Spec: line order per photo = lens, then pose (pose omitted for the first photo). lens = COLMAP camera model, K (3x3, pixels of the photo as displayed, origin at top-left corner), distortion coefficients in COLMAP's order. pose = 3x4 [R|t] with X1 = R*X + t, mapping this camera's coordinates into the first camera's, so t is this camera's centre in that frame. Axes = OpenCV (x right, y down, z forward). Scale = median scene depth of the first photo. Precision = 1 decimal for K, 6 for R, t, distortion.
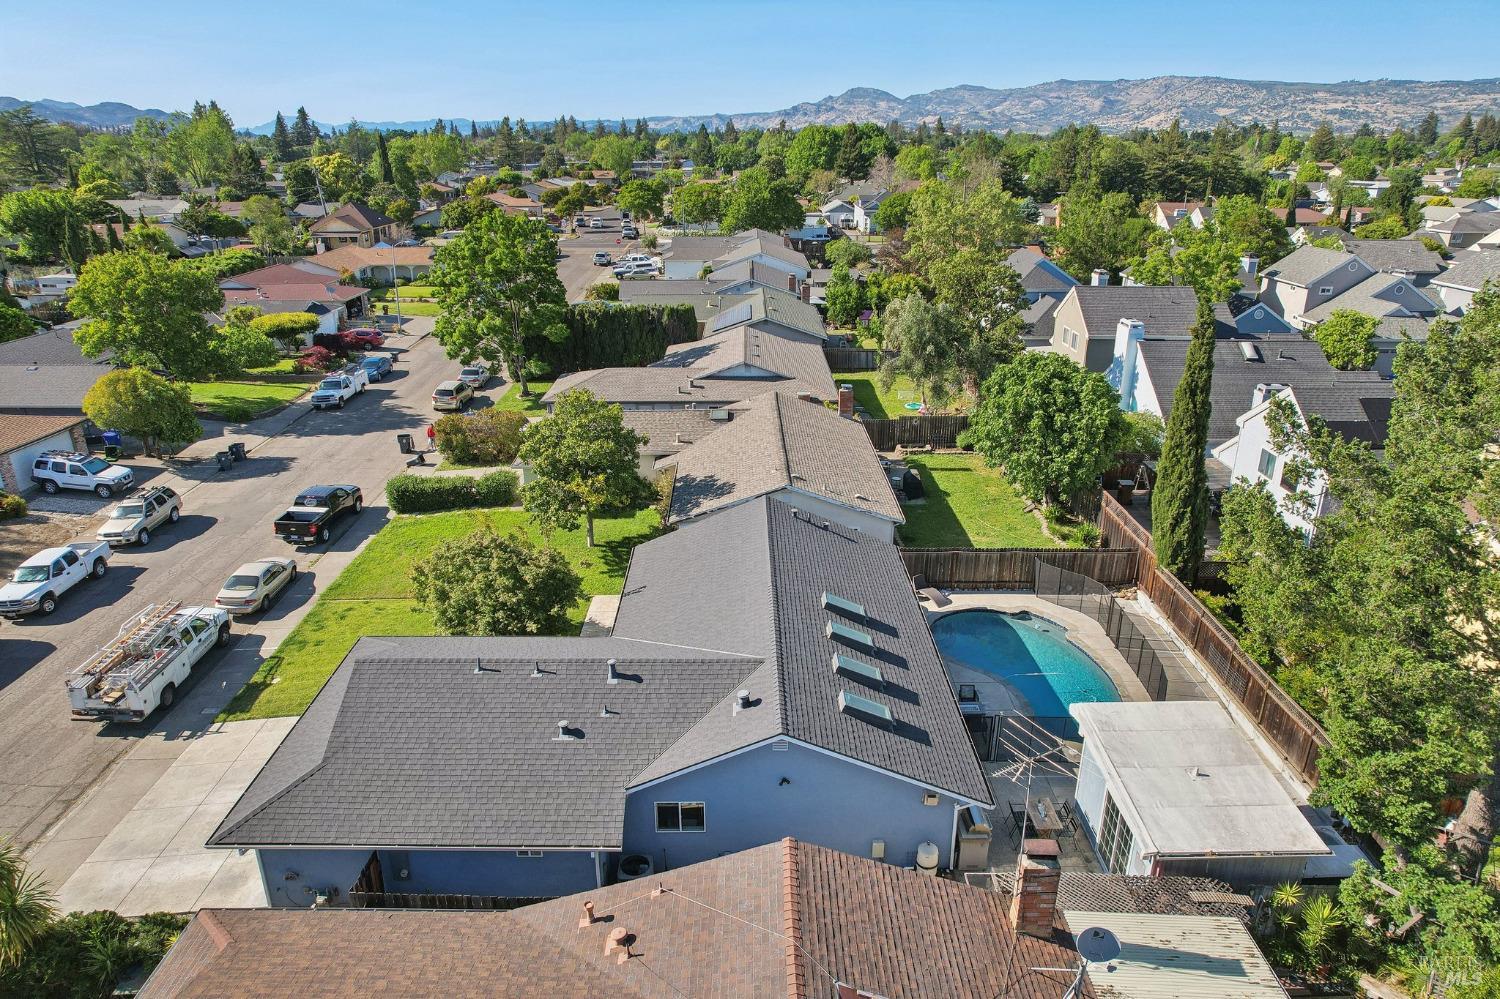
lens RADIAL K [[969.1, 0, 750.0], [0, 969.1, 499.5], [0, 0, 1]] dist [-0.067920, 0.069877]
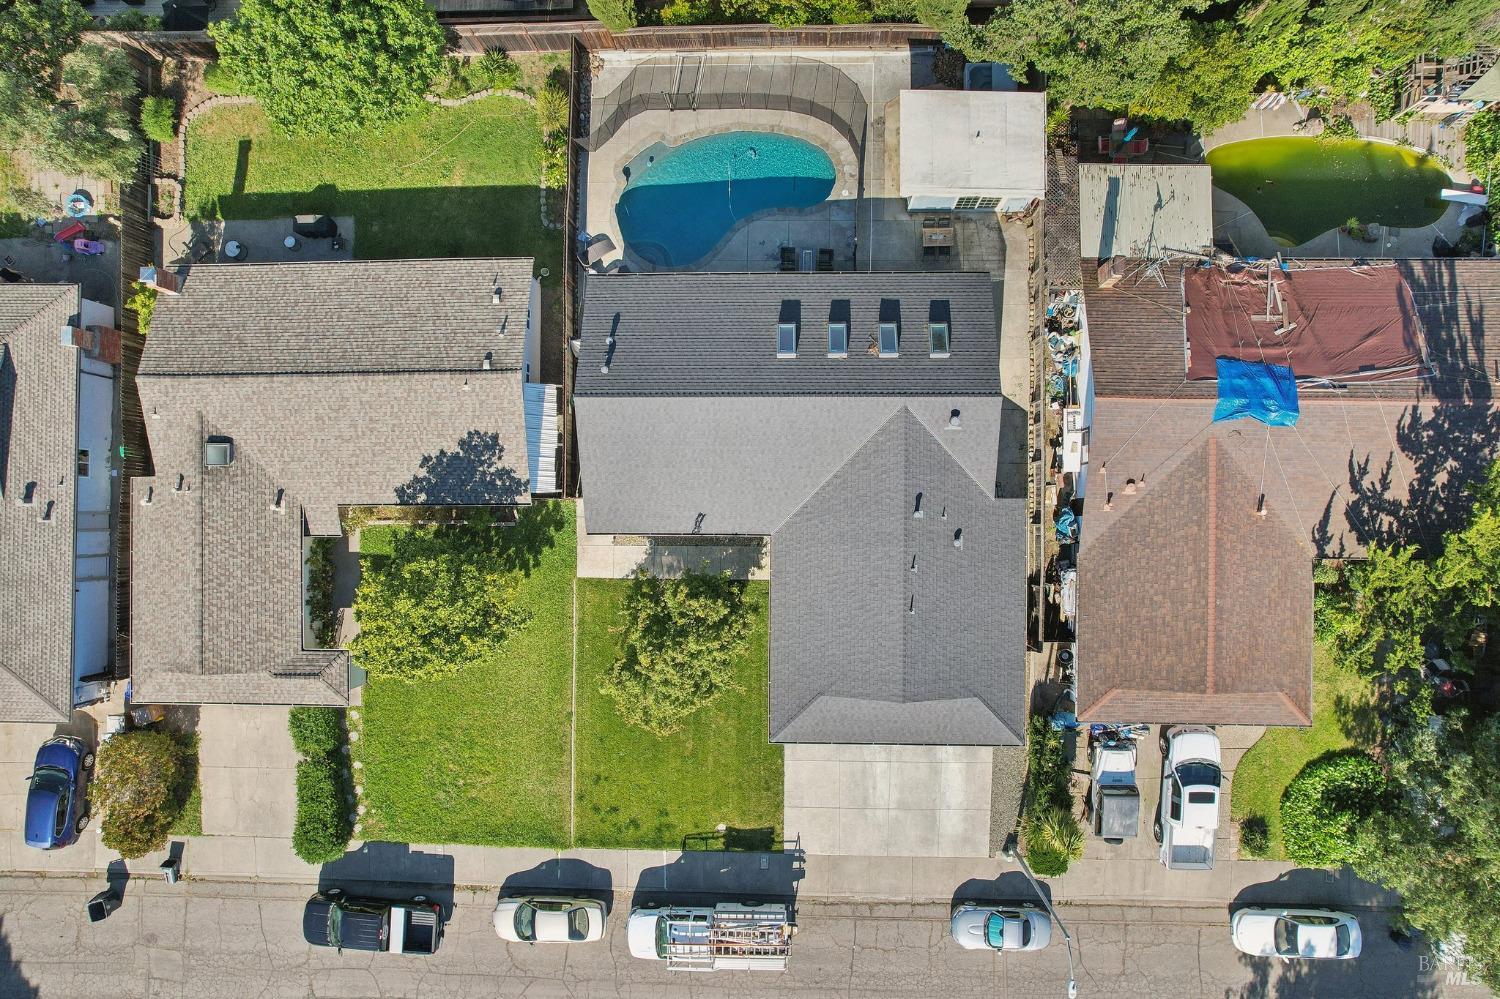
lens RADIAL K [[978.9, 0, 750.0], [0, 978.9, 499.5], [0, 0, 1]] dist [-0.079327, 0.072474]
pose [[0.014076, -0.999709, 0.019611, -0.098107], [0.405971, 0.023637, 0.913580, -0.784565], [-0.913777, -0.004898, 0.406186, 0.418037]]
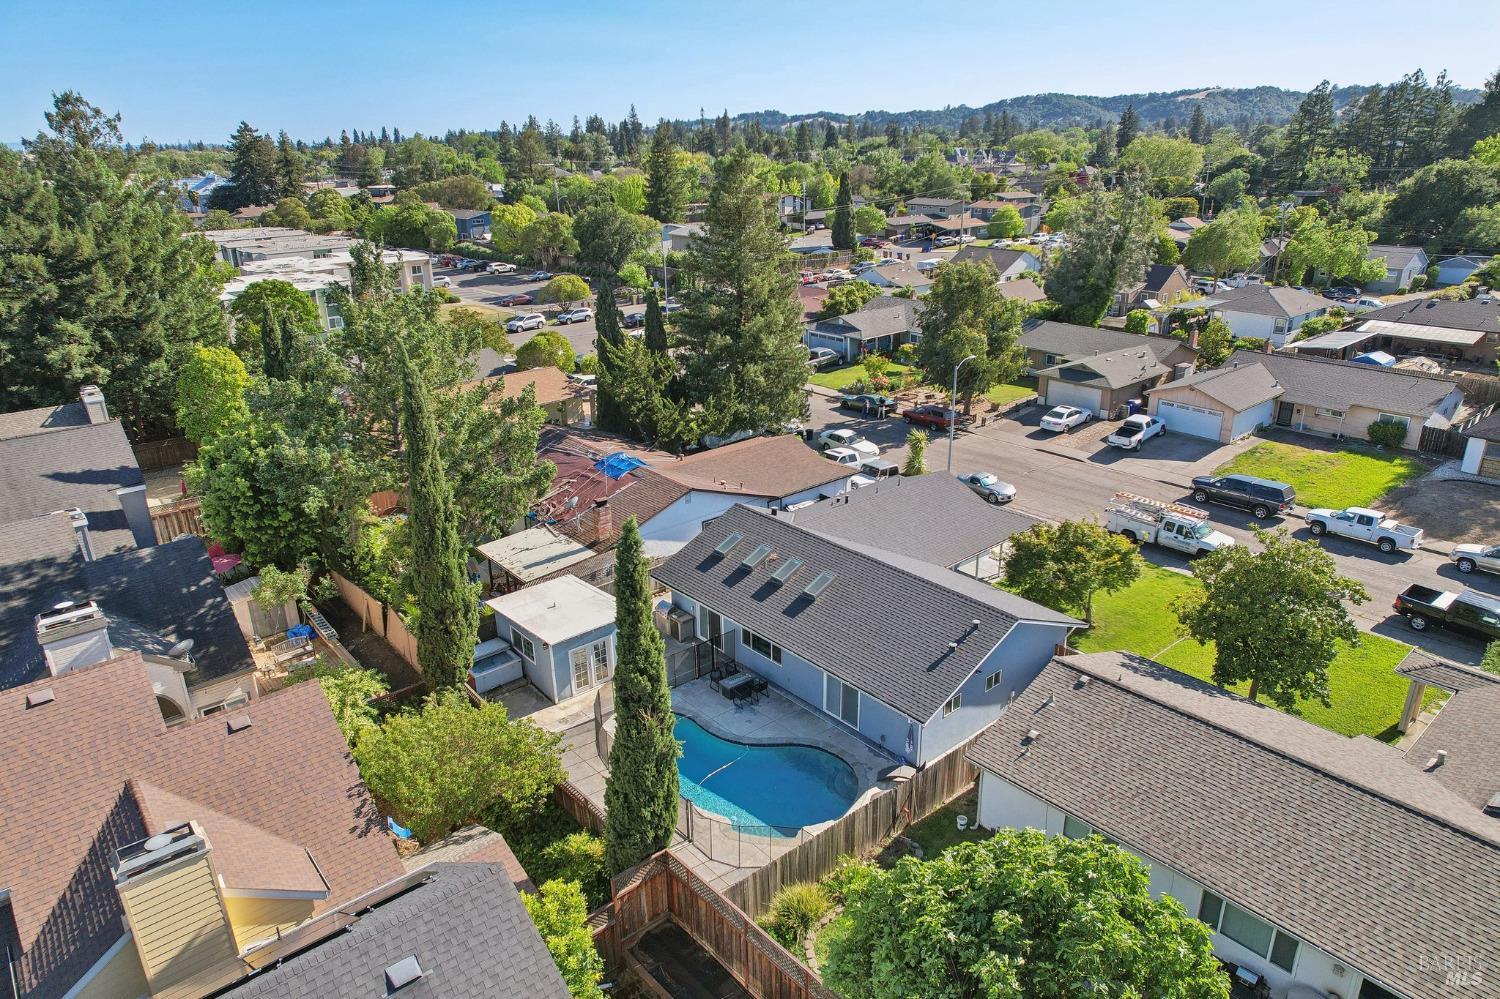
lens RADIAL K [[978.9, 0, 750.0], [0, 978.9, 499.5], [0, 0, 1]] dist [-0.079327, 0.072474]
pose [[-0.760744, 0.243309, -0.601722, 0.714628], [-0.214976, 0.780294, 0.587305, -0.560729], [0.612417, 0.576144, -0.541298, 1.218155]]
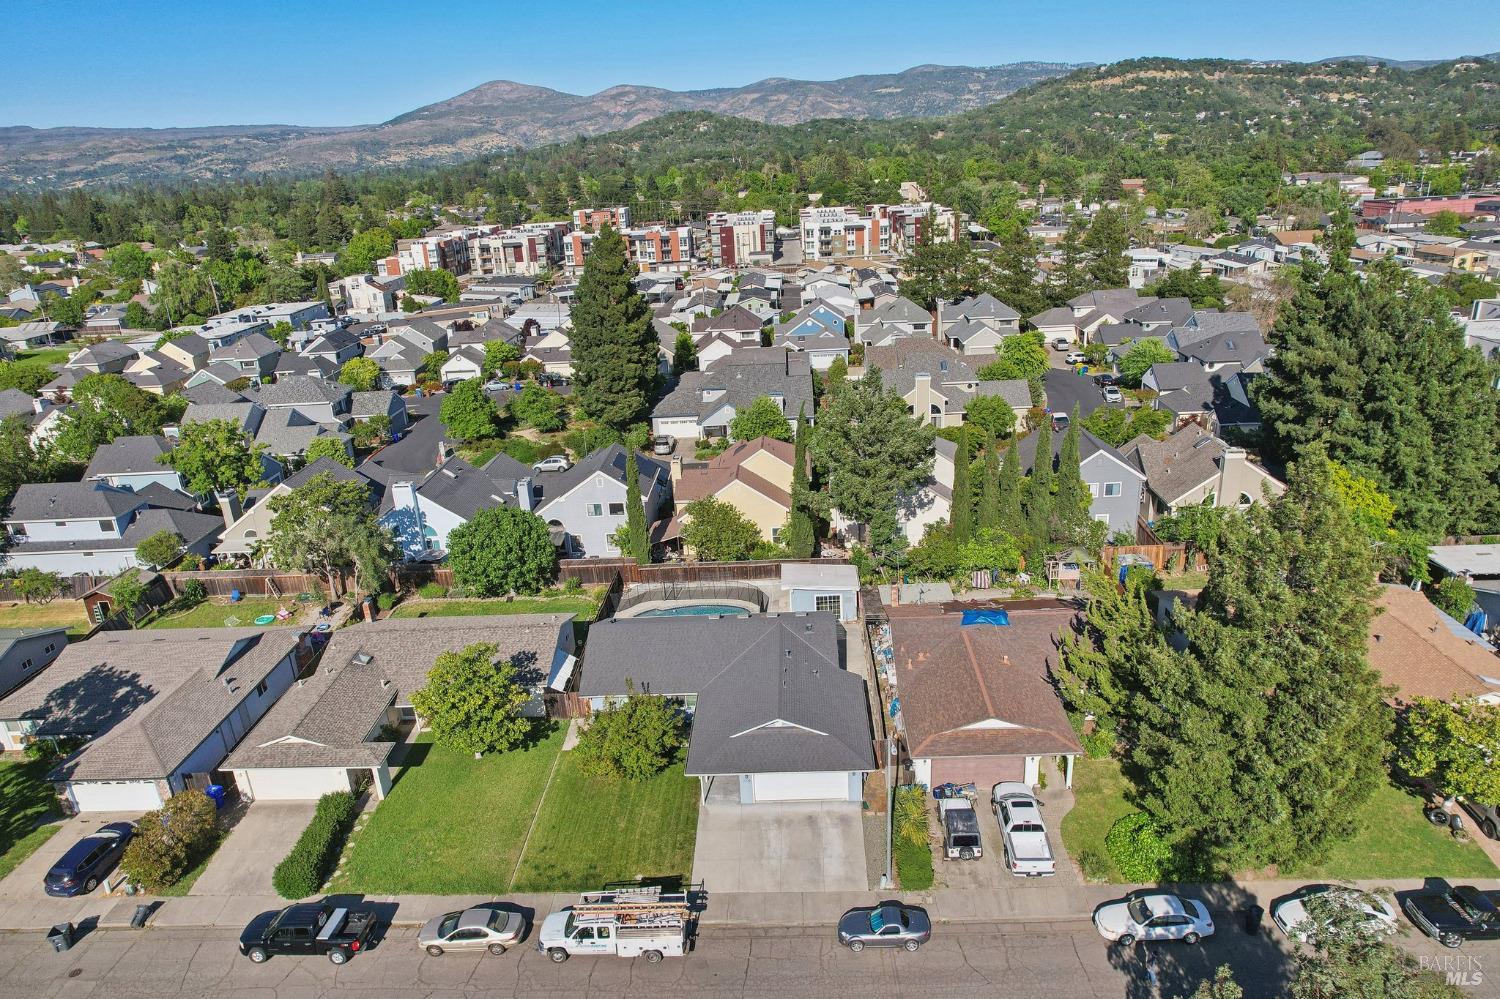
lens RADIAL K [[978.9, 0, 750.0], [0, 978.9, 499.5], [0, 0, 1]] dist [-0.079327, 0.072474]
pose [[0.041824, -0.344715, 0.937775, -1.406093], [0.411798, 0.861114, 0.298169, -0.551598], [-0.910315, 0.373703, 0.177968, 0.345745]]
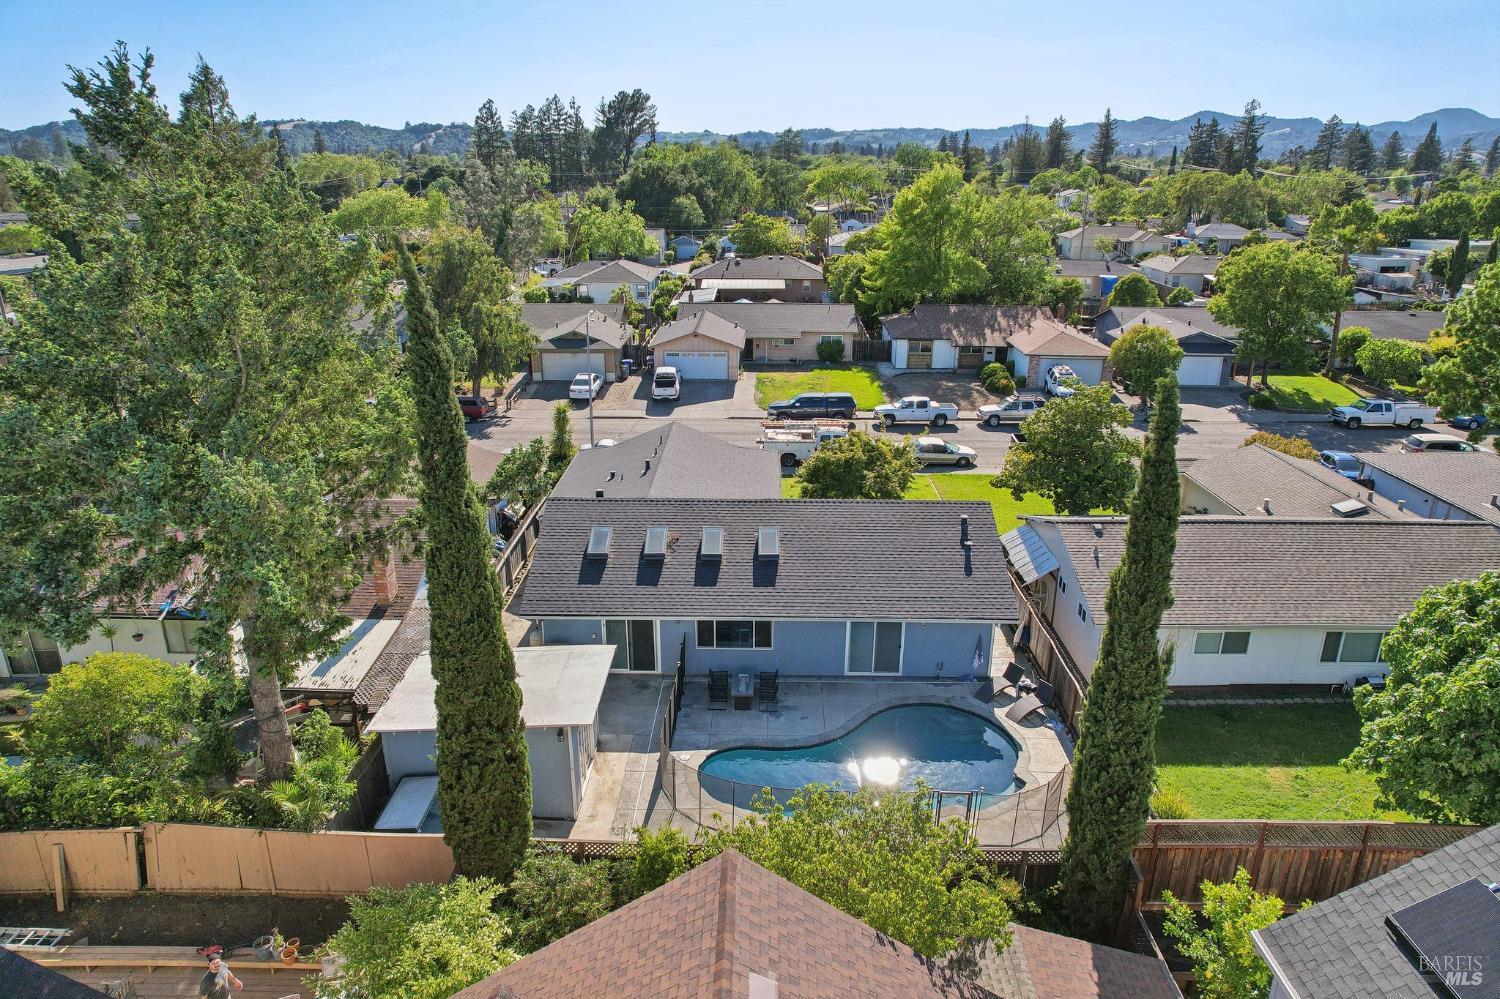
lens RADIAL K [[969.1, 0, 750.0], [0, 969.1, 499.5], [0, 0, 1]] dist [-0.067920, 0.069877]
pose [[-0.019277, 0.333499, -0.942553, 0.848407], [-0.361380, 0.876669, 0.317578, -0.206279], [0.932219, 0.346742, 0.103620, 0.653731]]
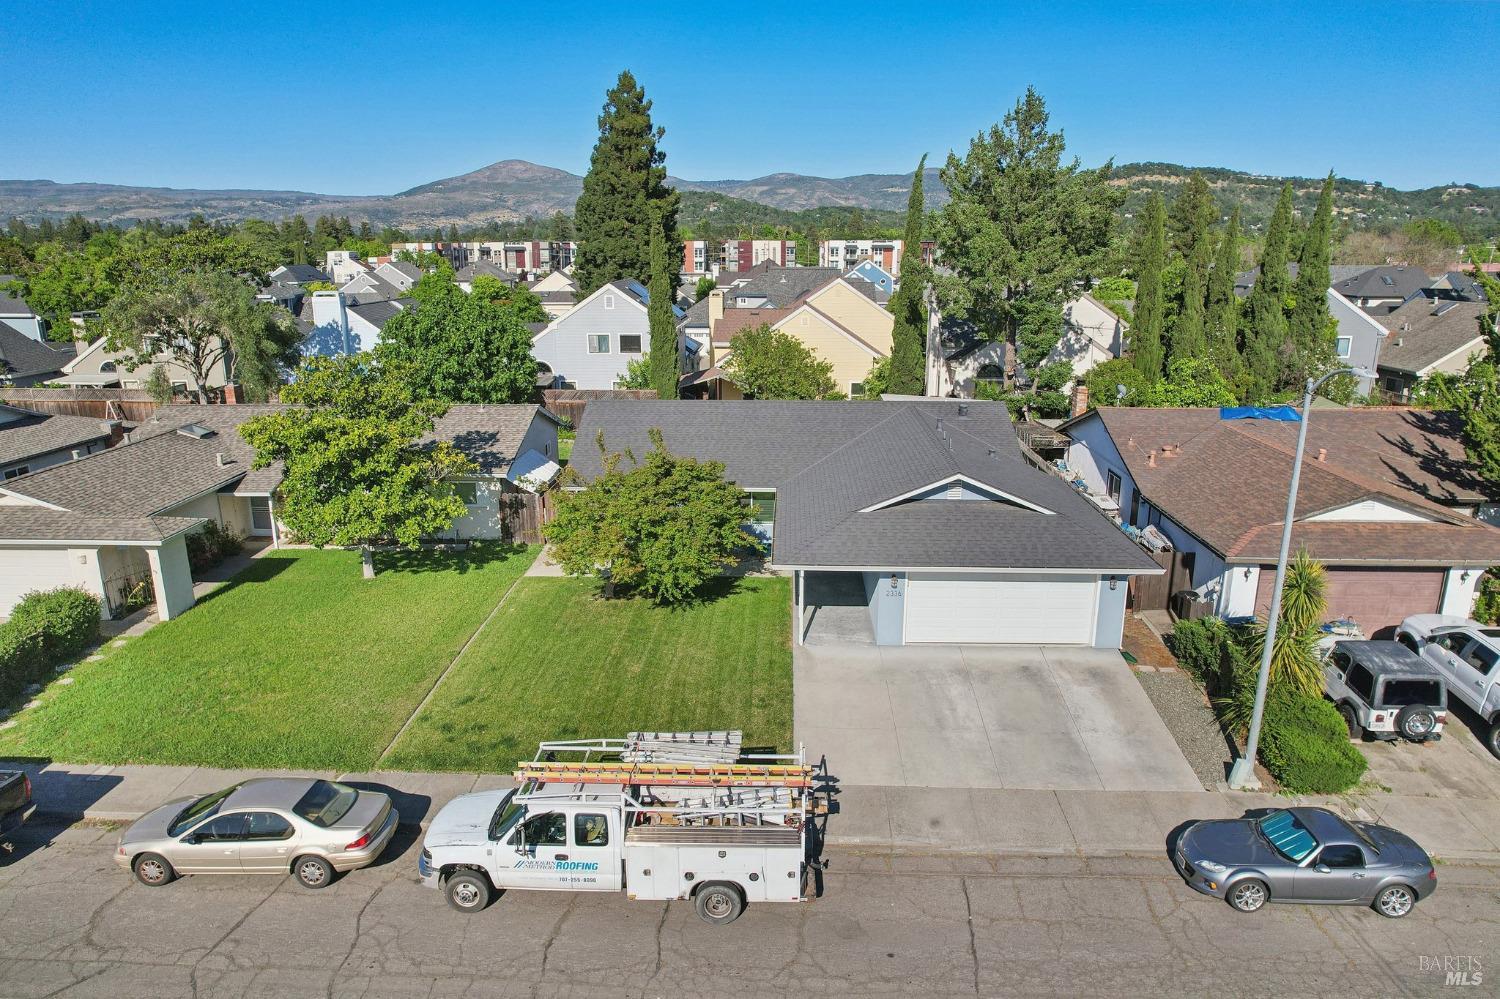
lens RADIAL K [[978.9, 0, 750.0], [0, 978.9, 499.5], [0, 0, 1]] dist [-0.079327, 0.072474]
pose [[0.046571, -0.254282, 0.966008, -0.919692], [0.363085, 0.905222, 0.220777, -0.068238], [-0.930591, 0.340462, 0.134483, 0.706585]]
